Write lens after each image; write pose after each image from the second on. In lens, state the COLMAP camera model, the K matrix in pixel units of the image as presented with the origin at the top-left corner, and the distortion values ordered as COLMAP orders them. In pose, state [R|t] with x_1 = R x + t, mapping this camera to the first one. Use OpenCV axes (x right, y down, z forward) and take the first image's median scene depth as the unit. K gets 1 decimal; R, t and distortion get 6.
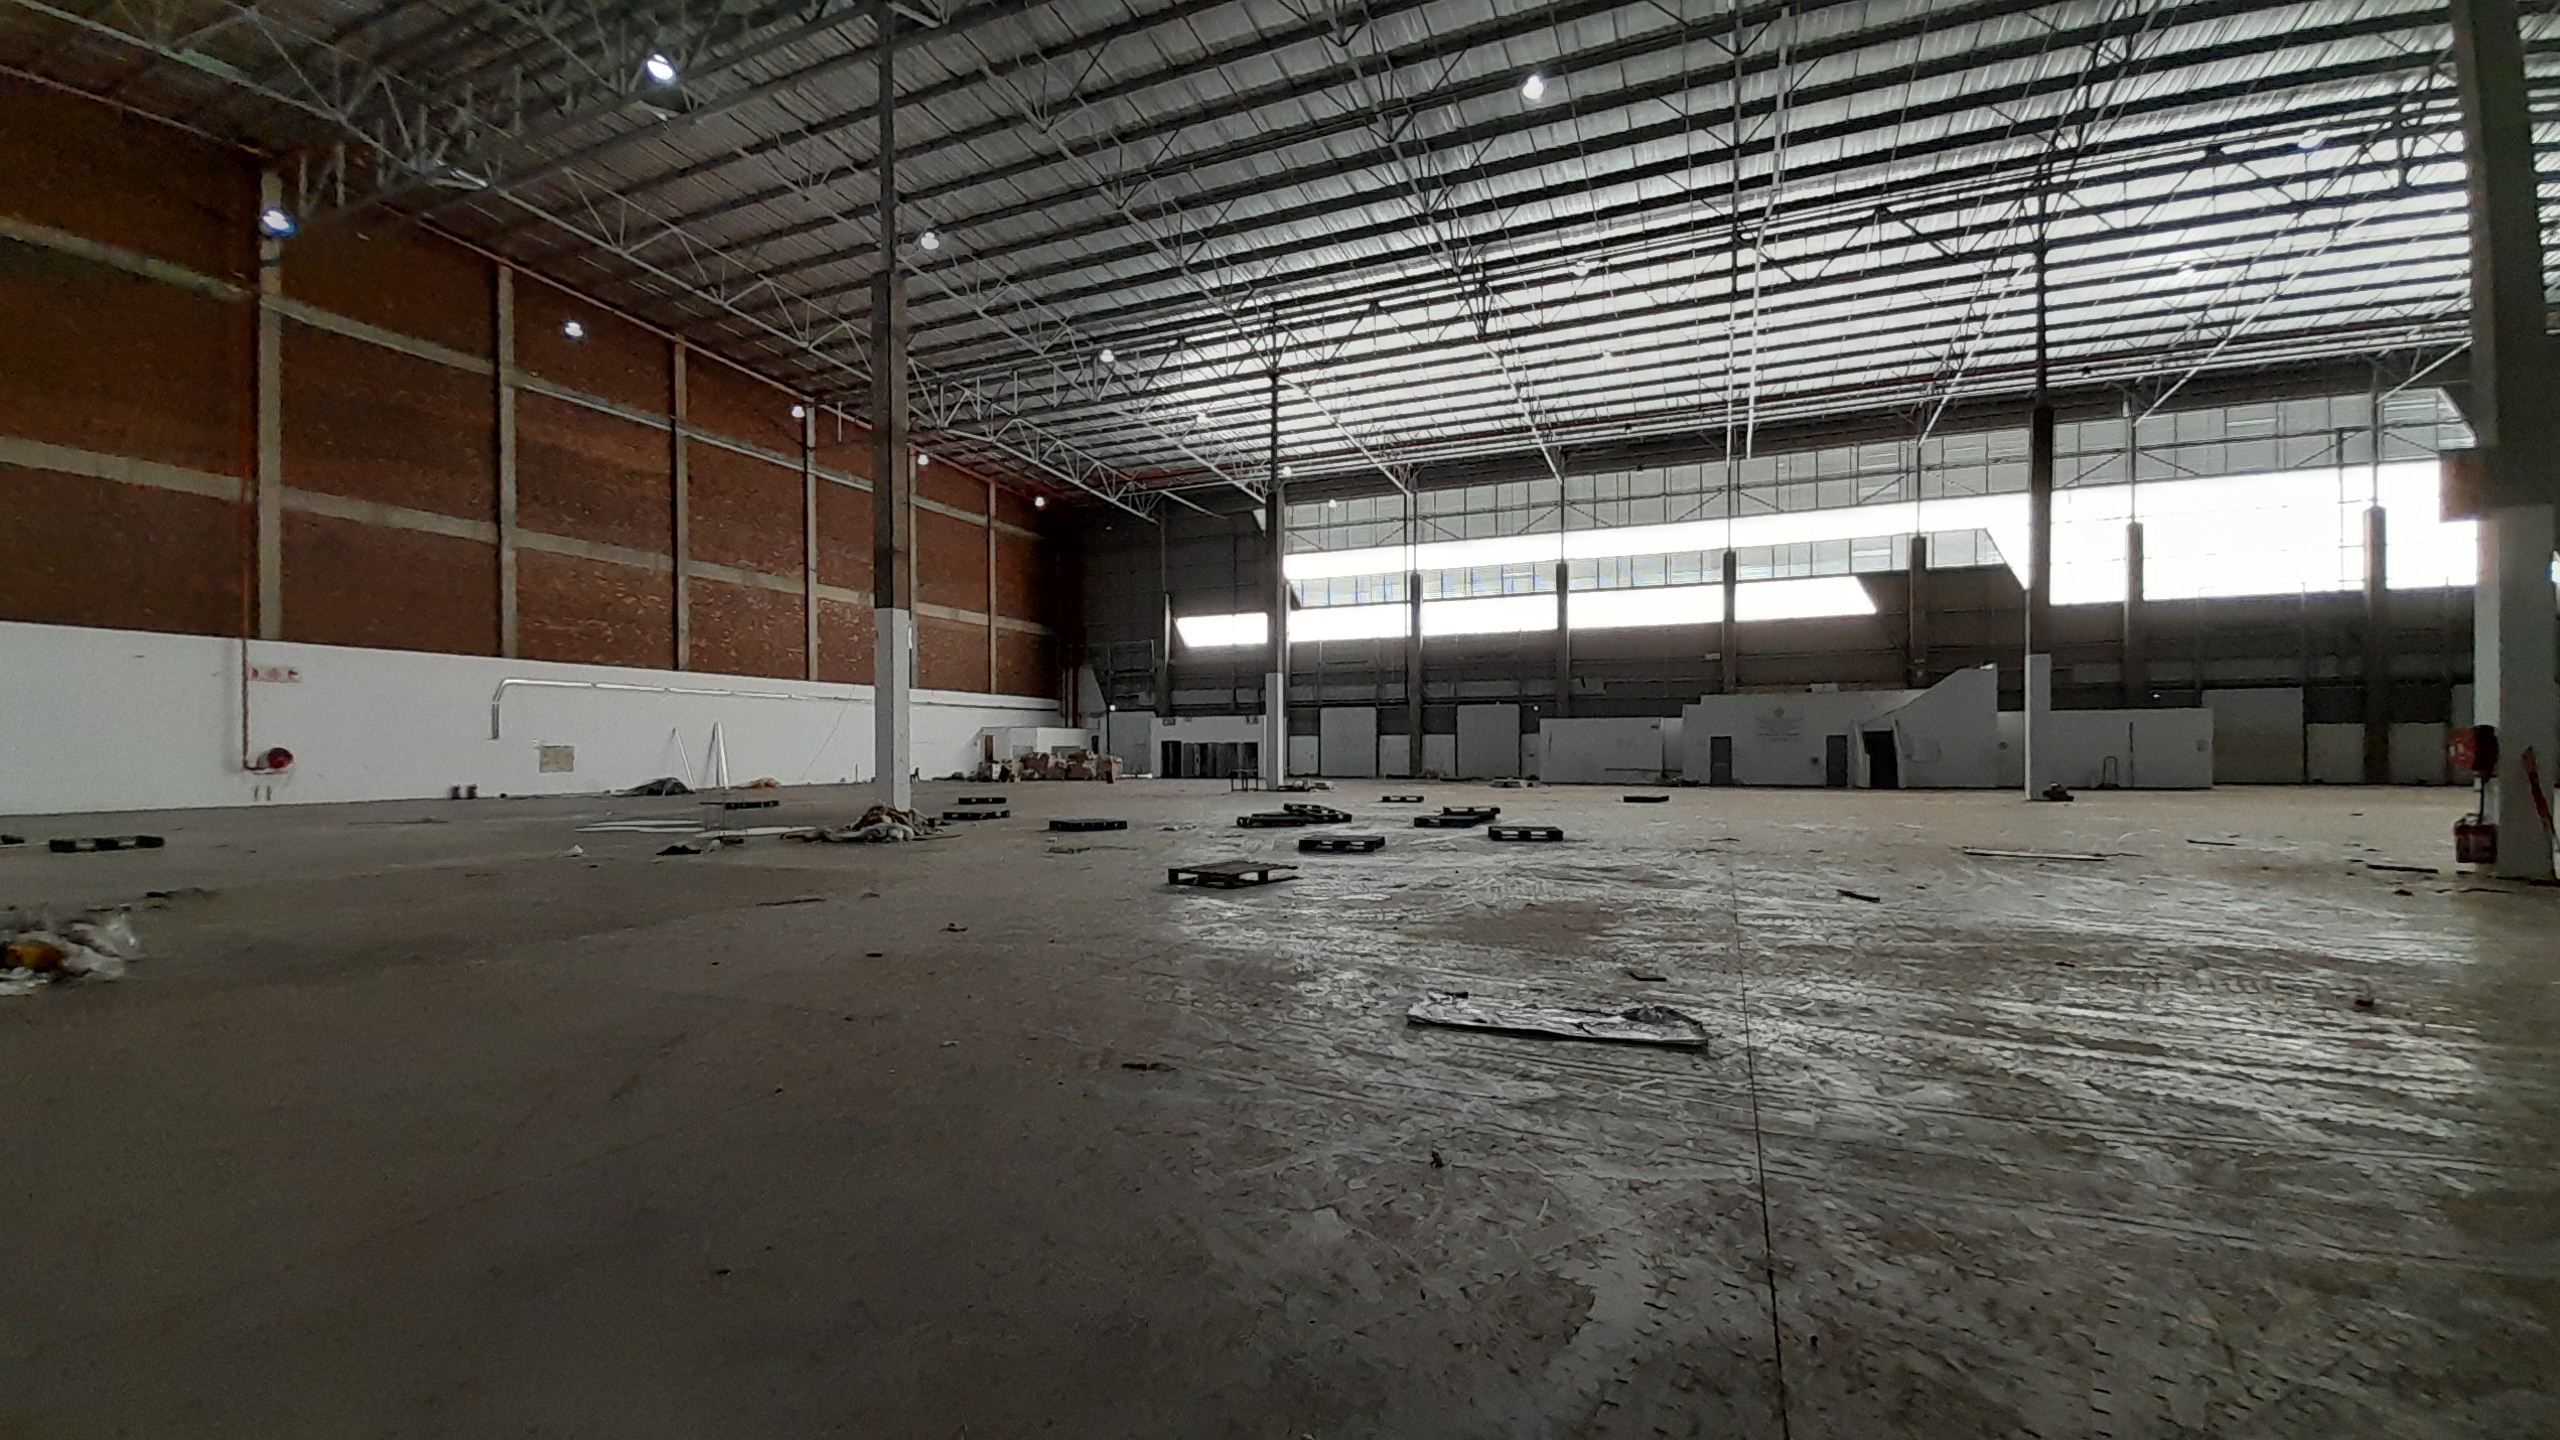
lens RADIAL K [[1028.2, 0, 1291.1], [0, 1028.2, 745.4], [0, 0, 1]] dist [0.029277, -0.018850]
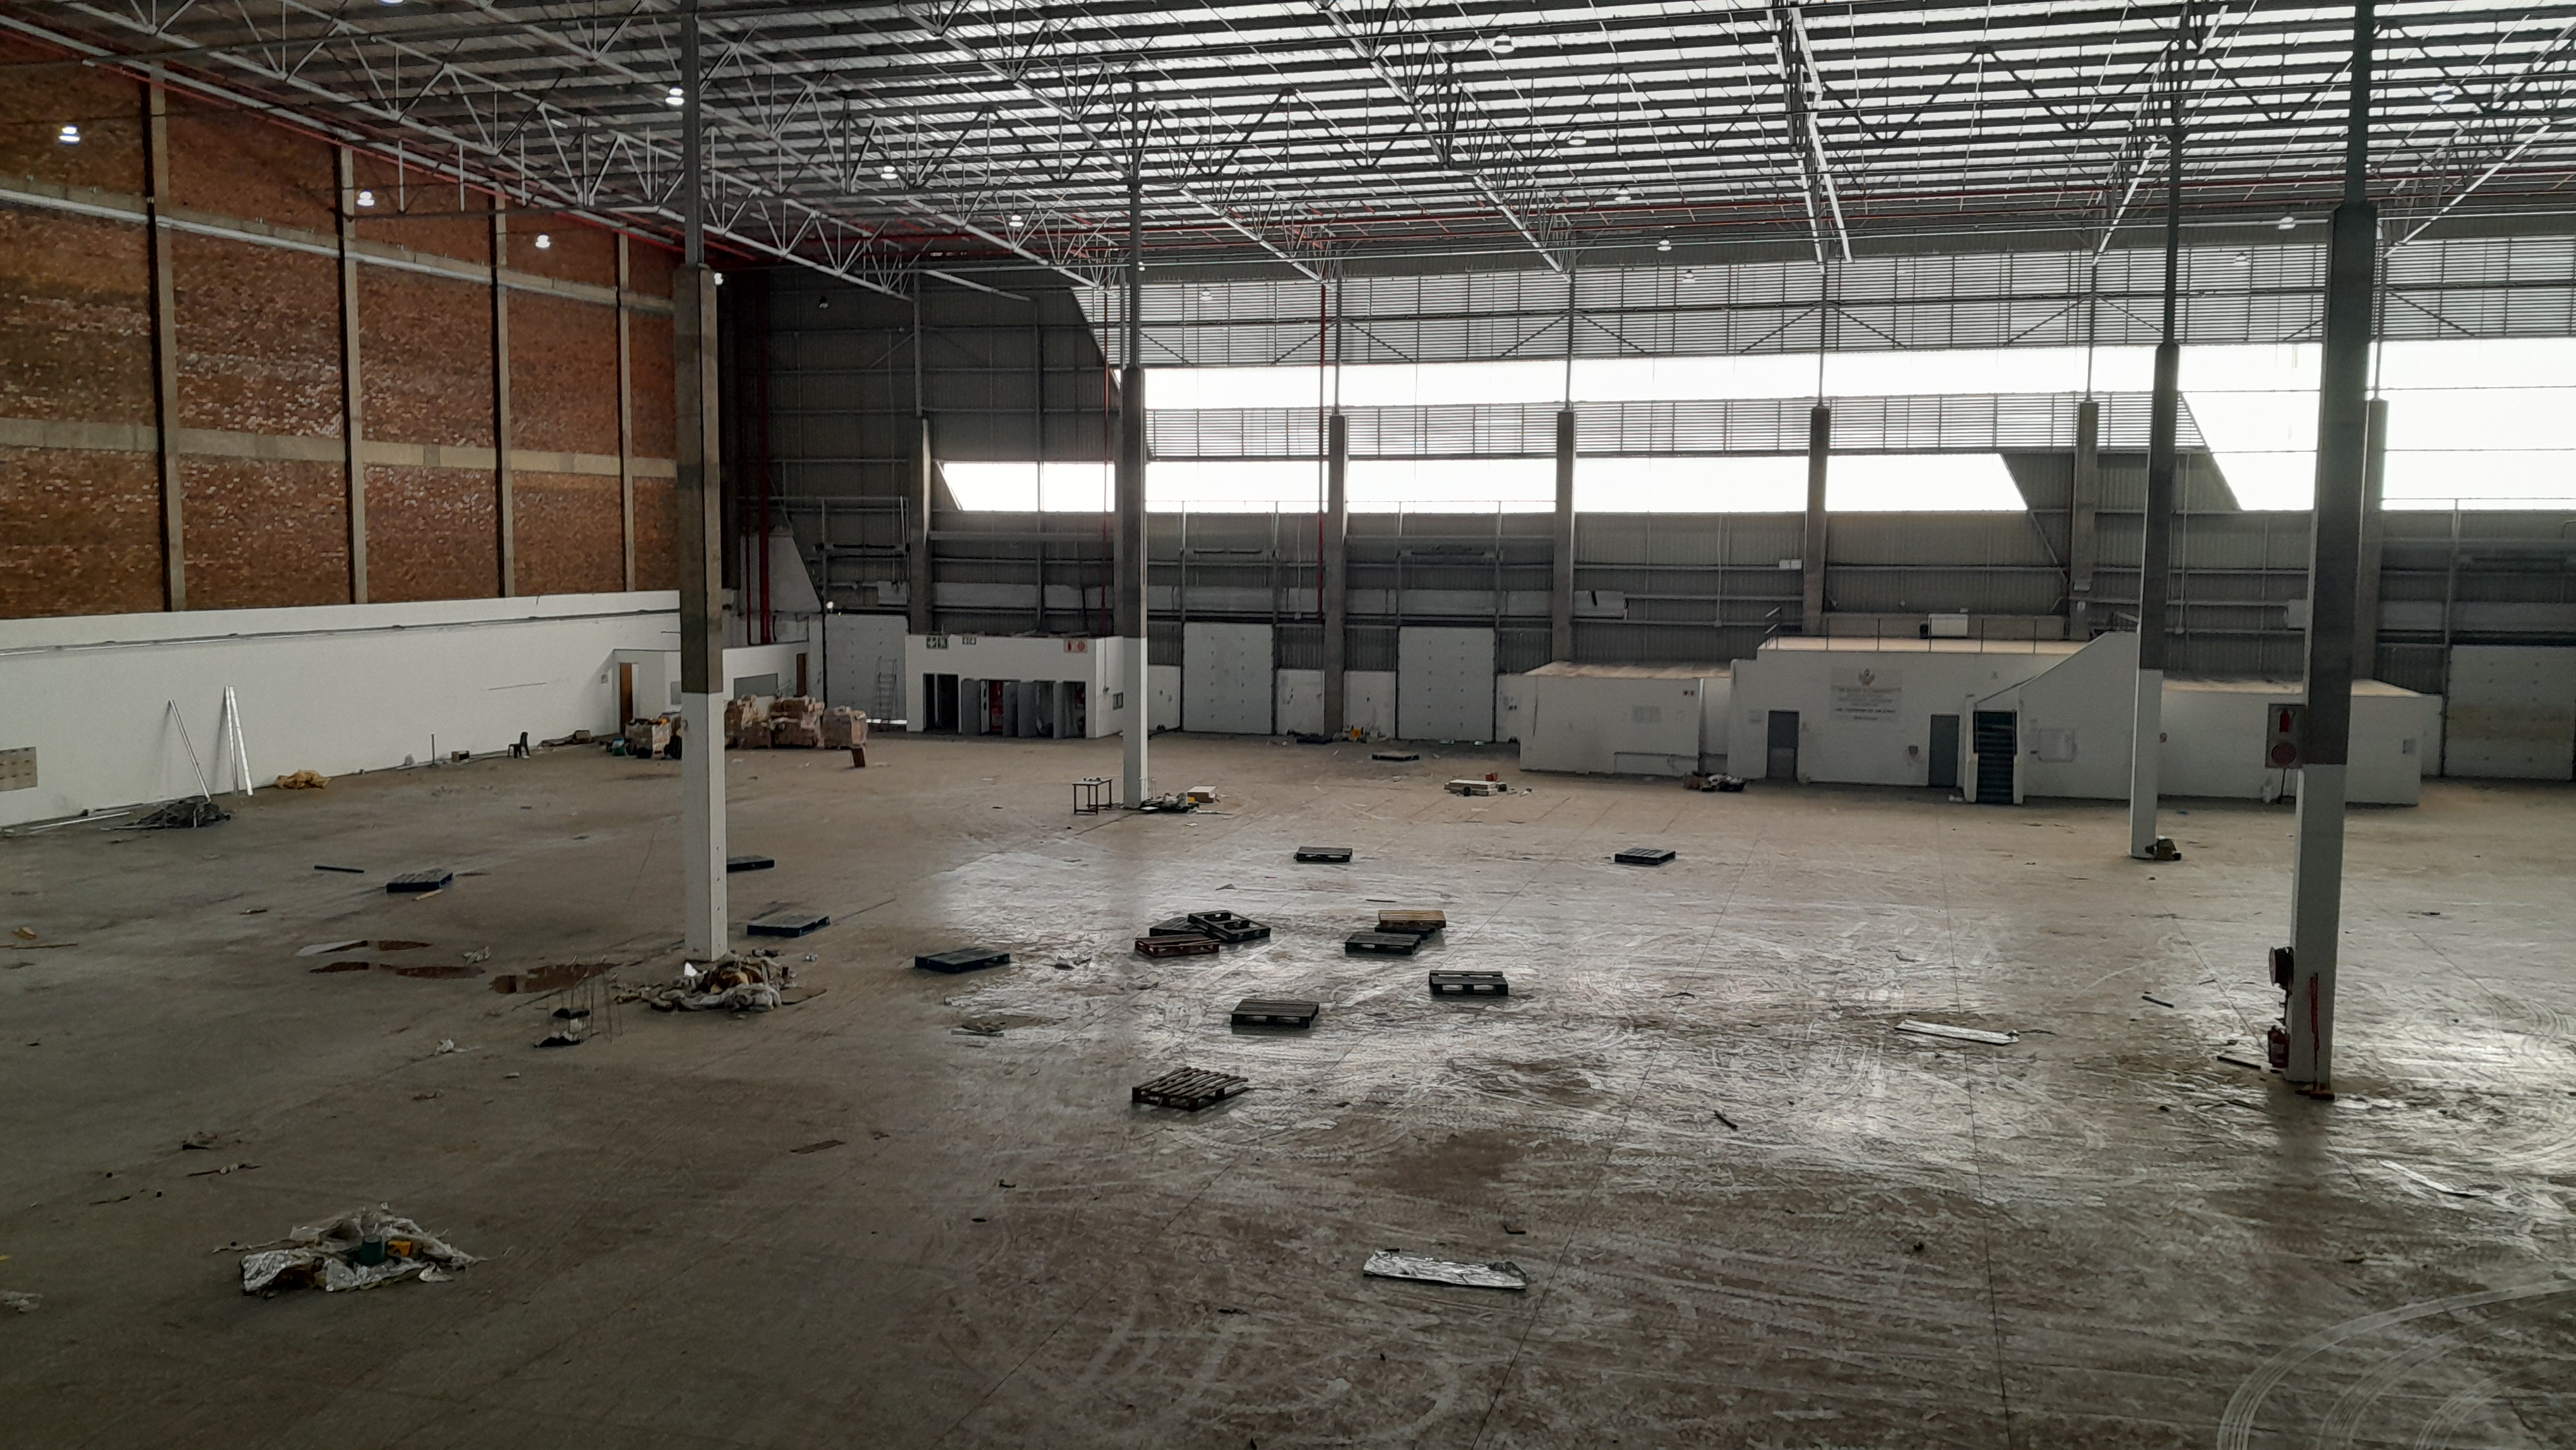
lens RADIAL K [[2021.5, 0, 1281.4], [0, 2021.5, 701.6], [0, 0, 1]] dist [0.134362, -0.216215]
pose [[0.994903, 0.000753, 0.100836, -0.044300], [-0.009654, 0.996089, 0.087821, -0.118085], [-0.100376, -0.088347, 0.991019, -0.274117]]
